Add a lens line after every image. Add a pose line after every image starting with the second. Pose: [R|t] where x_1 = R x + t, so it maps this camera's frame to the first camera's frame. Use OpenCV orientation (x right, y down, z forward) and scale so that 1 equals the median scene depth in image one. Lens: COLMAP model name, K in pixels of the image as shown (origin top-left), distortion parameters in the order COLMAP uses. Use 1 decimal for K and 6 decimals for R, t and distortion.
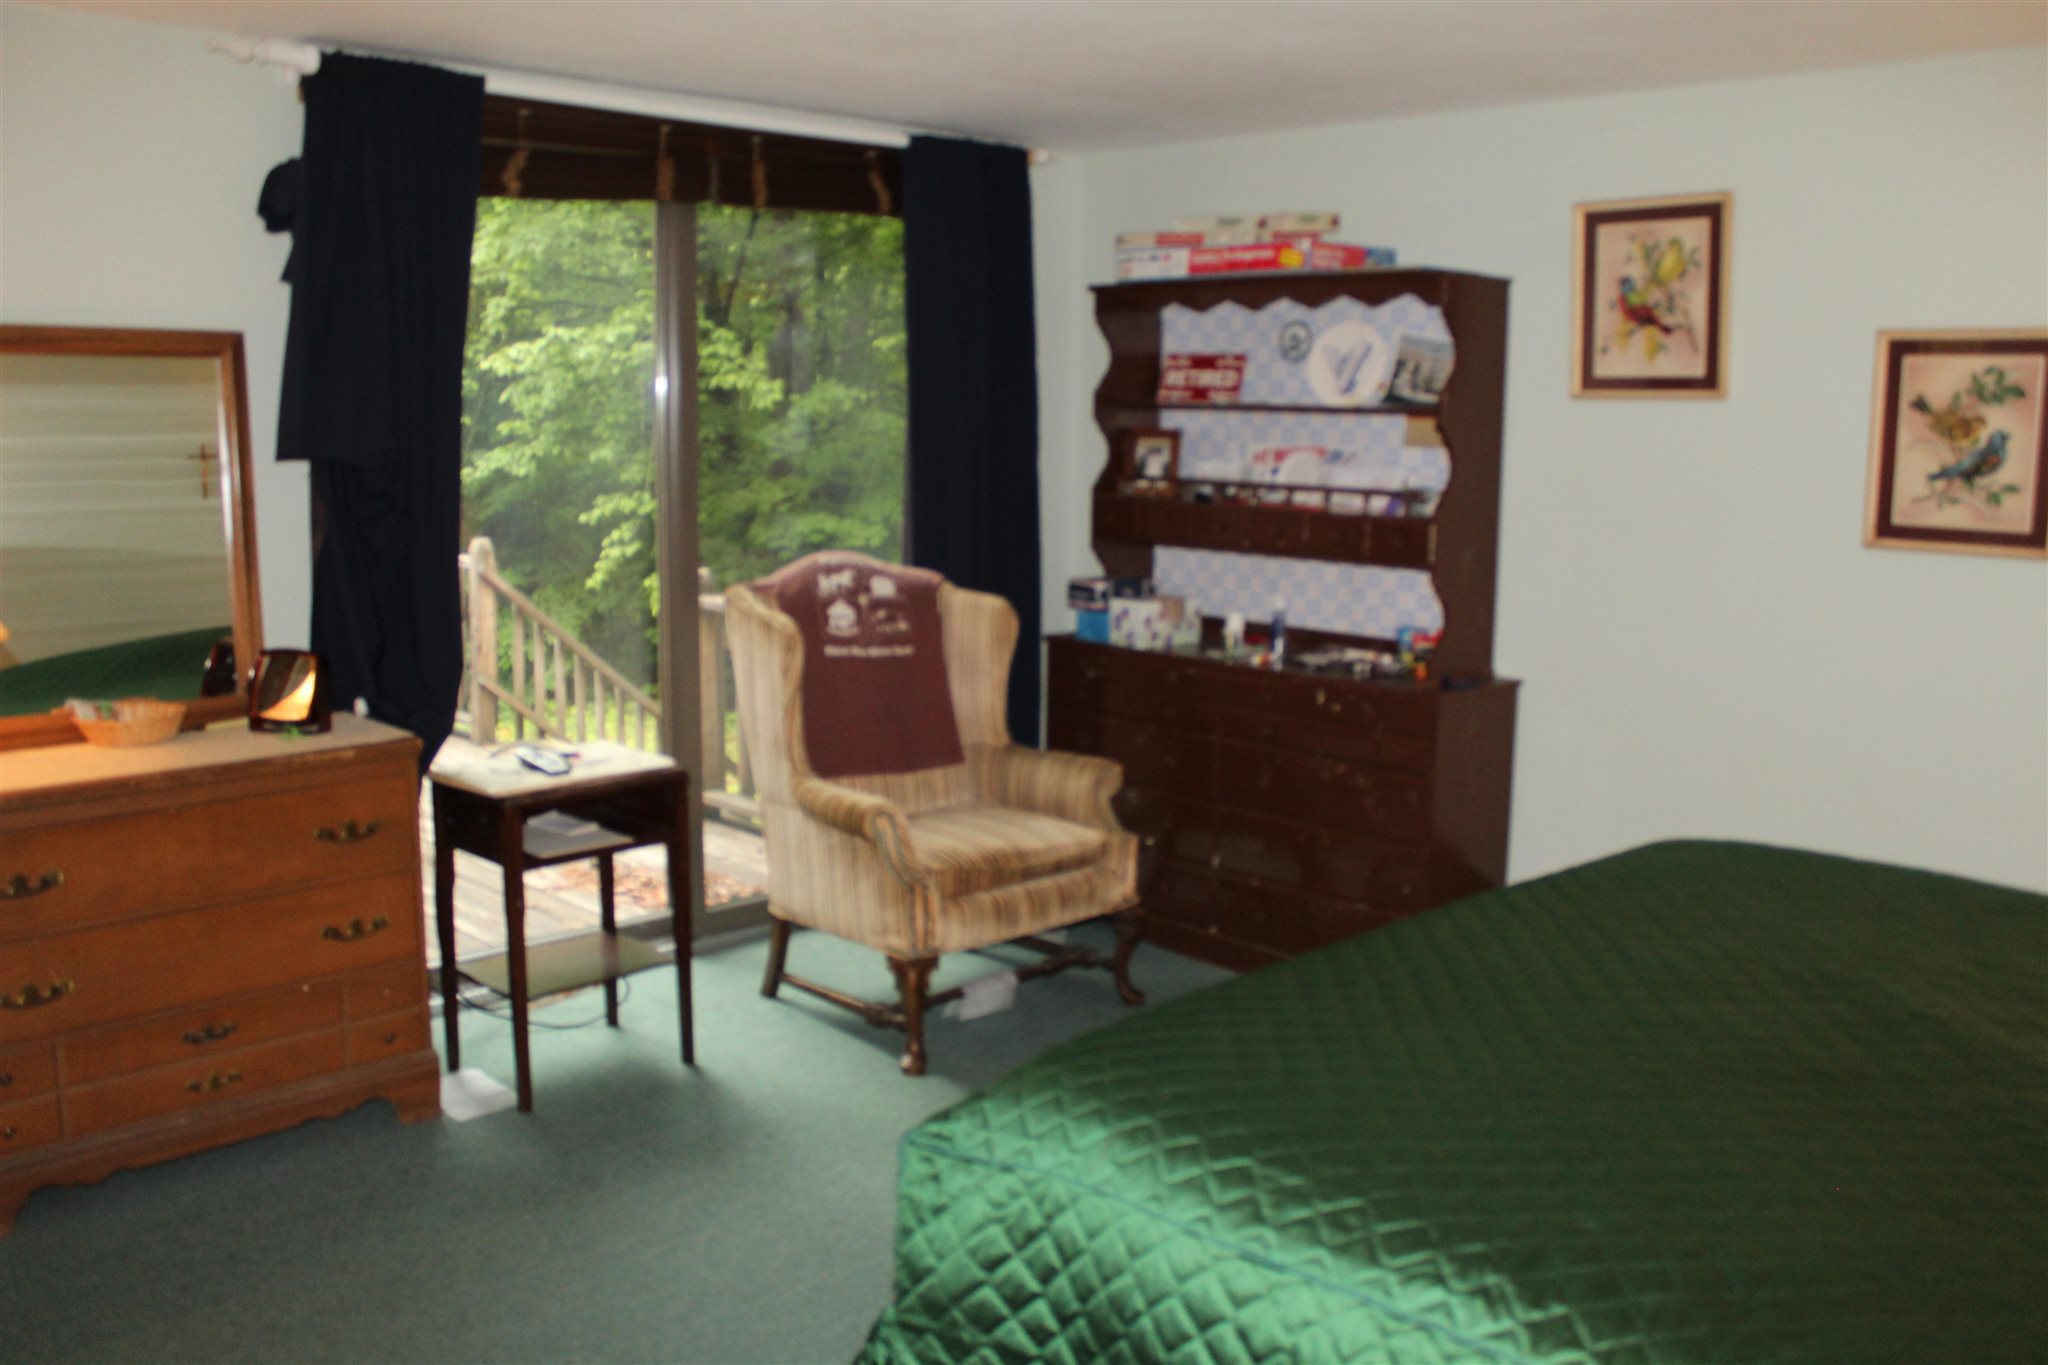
lens RADIAL K [[1726.8, 0, 1028.6], [0, 1726.8, 687.9], [0, 0, 1]] dist [-0.155422, 0.138100]
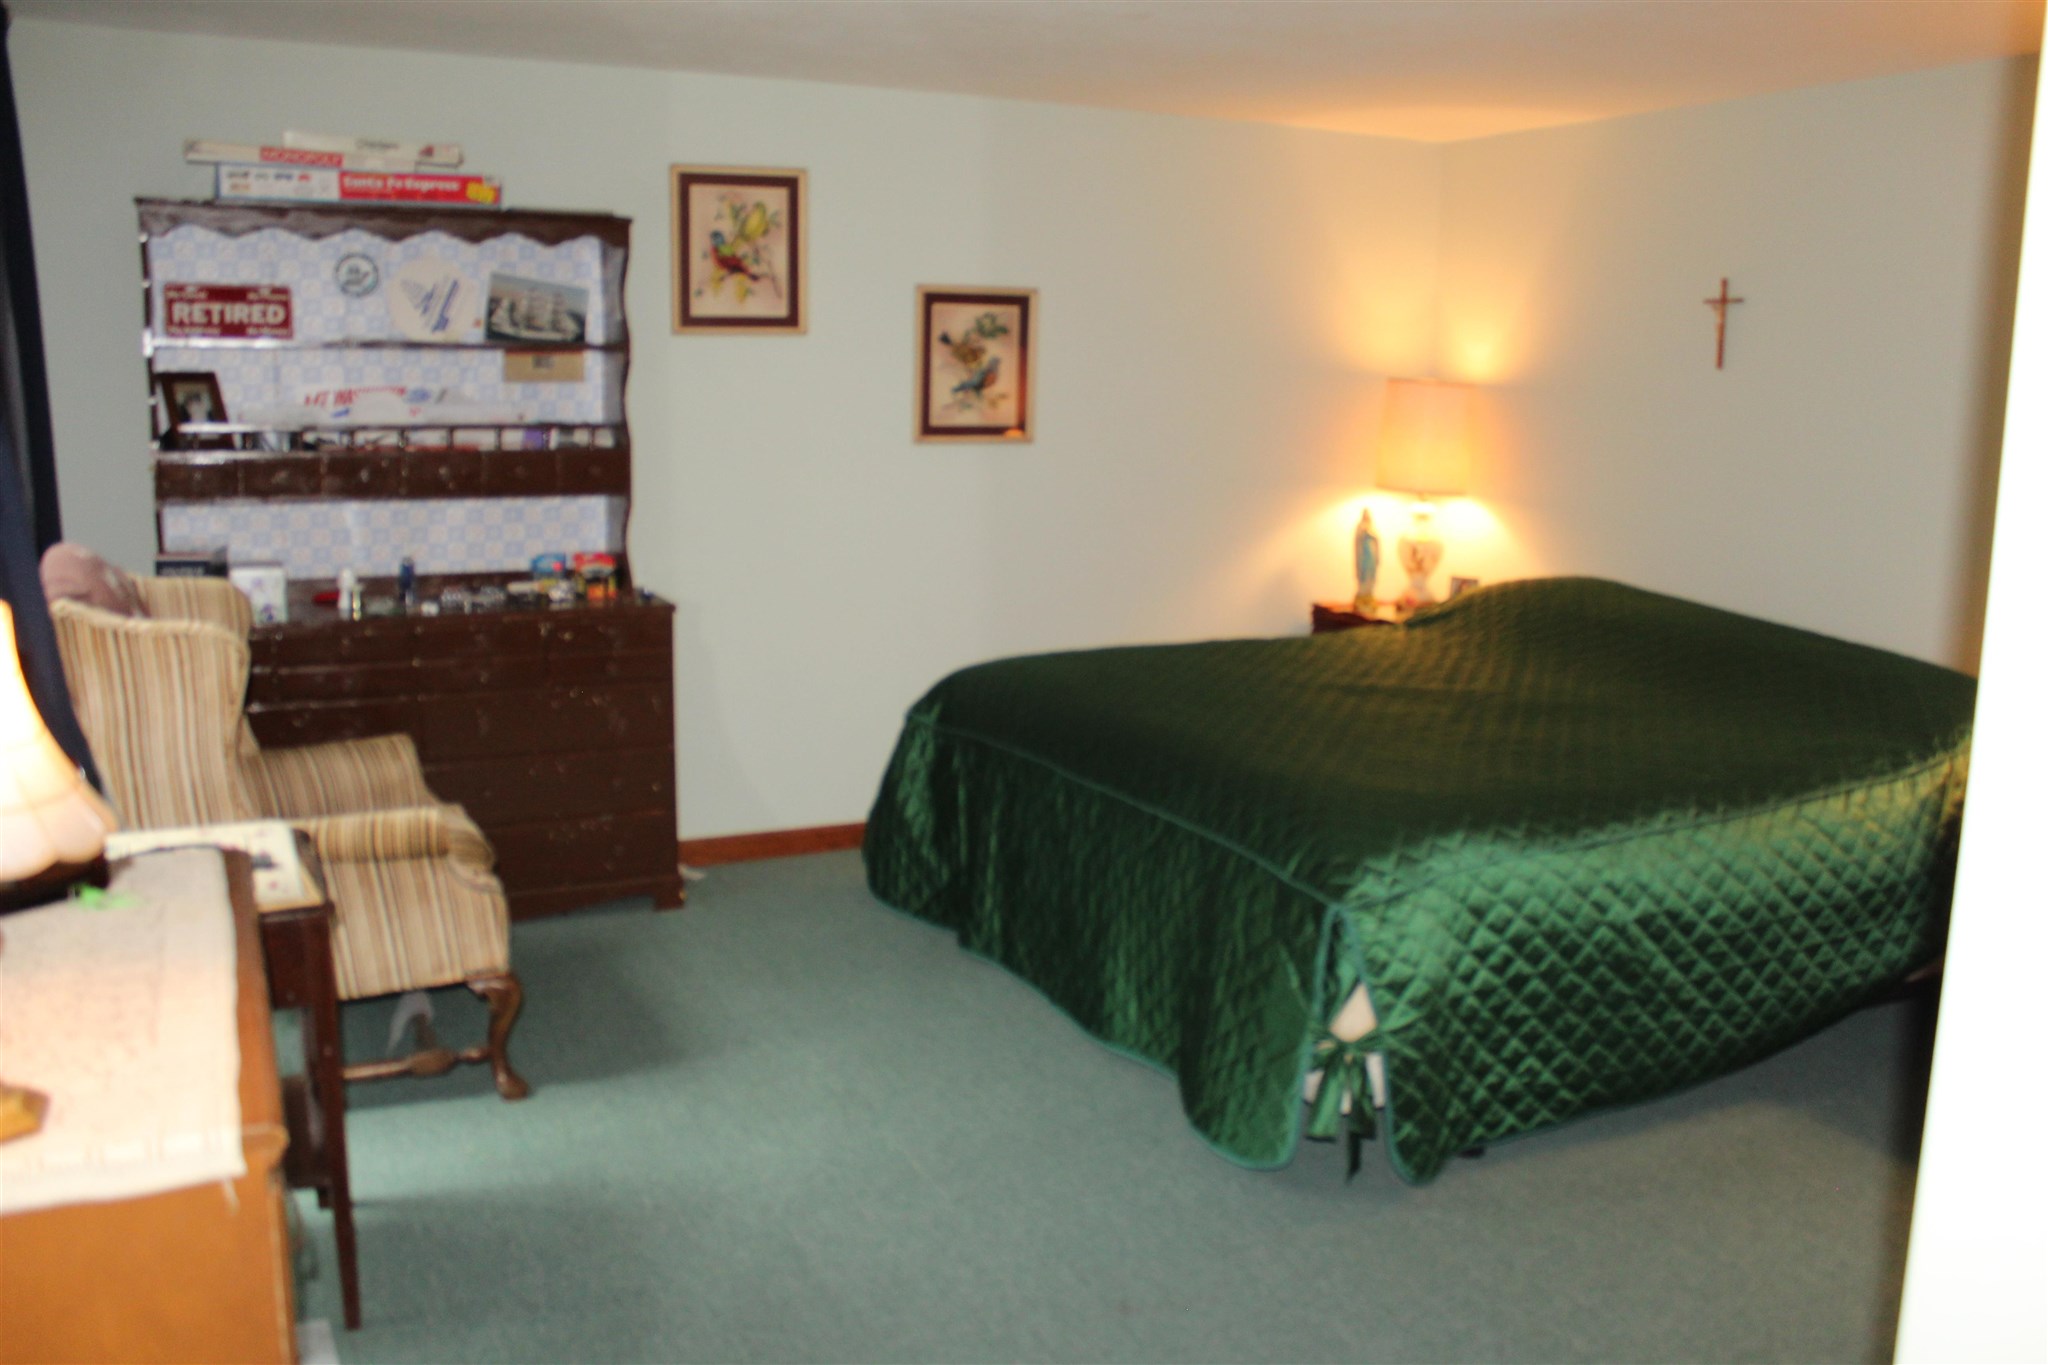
lens RADIAL K [[1726.8, 0, 1028.2], [0, 1726.8, 687.2], [0, 0, 1]] dist [-0.155422, 0.138100]
pose [[0.314938, -0.180197, 0.931849, -0.678491], [0.140397, 0.979855, 0.142030, -0.063475], [-0.938671, 0.086098, 0.333893, 0.388332]]
